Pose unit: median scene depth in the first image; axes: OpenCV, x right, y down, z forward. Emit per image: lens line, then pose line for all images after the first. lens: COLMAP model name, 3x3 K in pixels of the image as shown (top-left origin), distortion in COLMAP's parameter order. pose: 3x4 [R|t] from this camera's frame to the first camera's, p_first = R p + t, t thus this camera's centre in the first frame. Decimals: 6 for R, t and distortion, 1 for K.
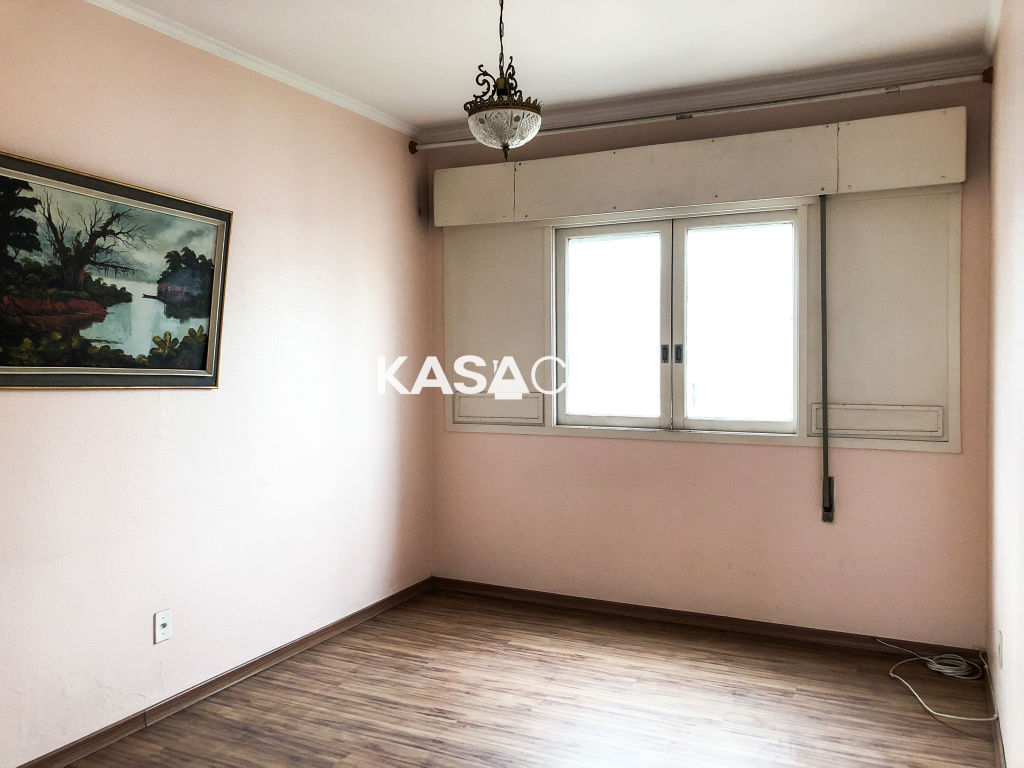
lens RADIAL K [[849.5, 0, 514.1], [0, 849.5, 377.9], [0, 0, 1]] dist [0.031147, -0.020297]
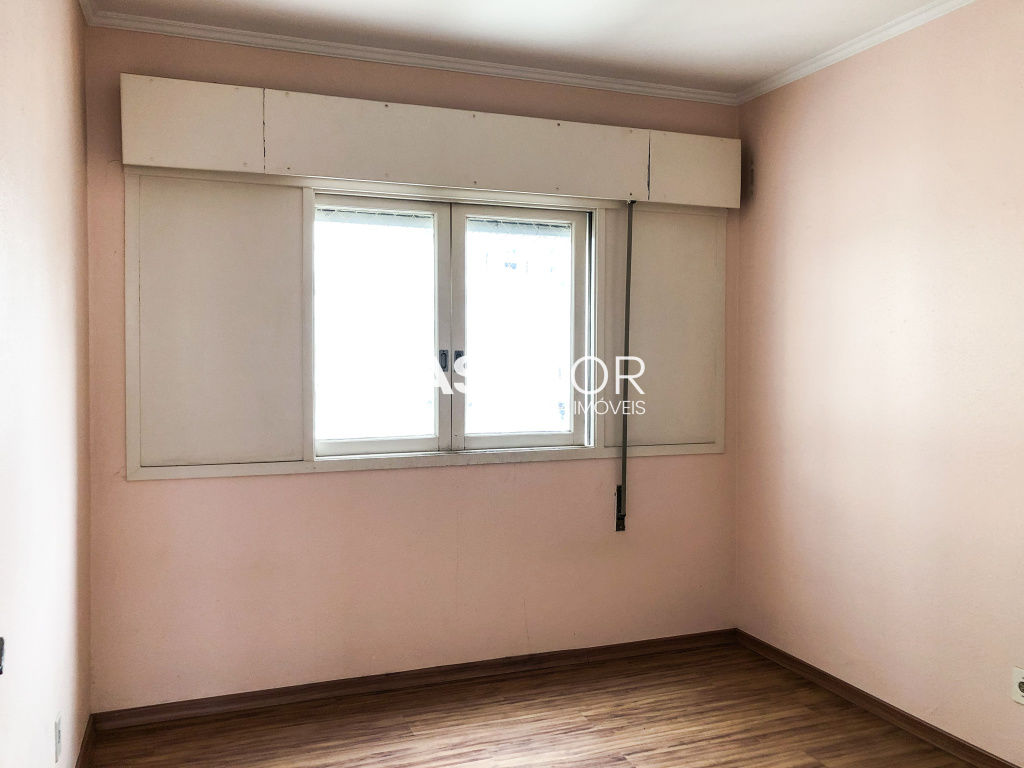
lens RADIAL K [[849.5, 0, 512.2], [0, 849.5, 388.3], [0, 0, 1]] dist [0.031147, -0.020297]
pose [[0.693269, -0.008610, 0.720627, -0.387783], [0.024636, 0.999627, -0.011757, 0.009557], [-0.720257, 0.025904, 0.693223, 0.370922]]
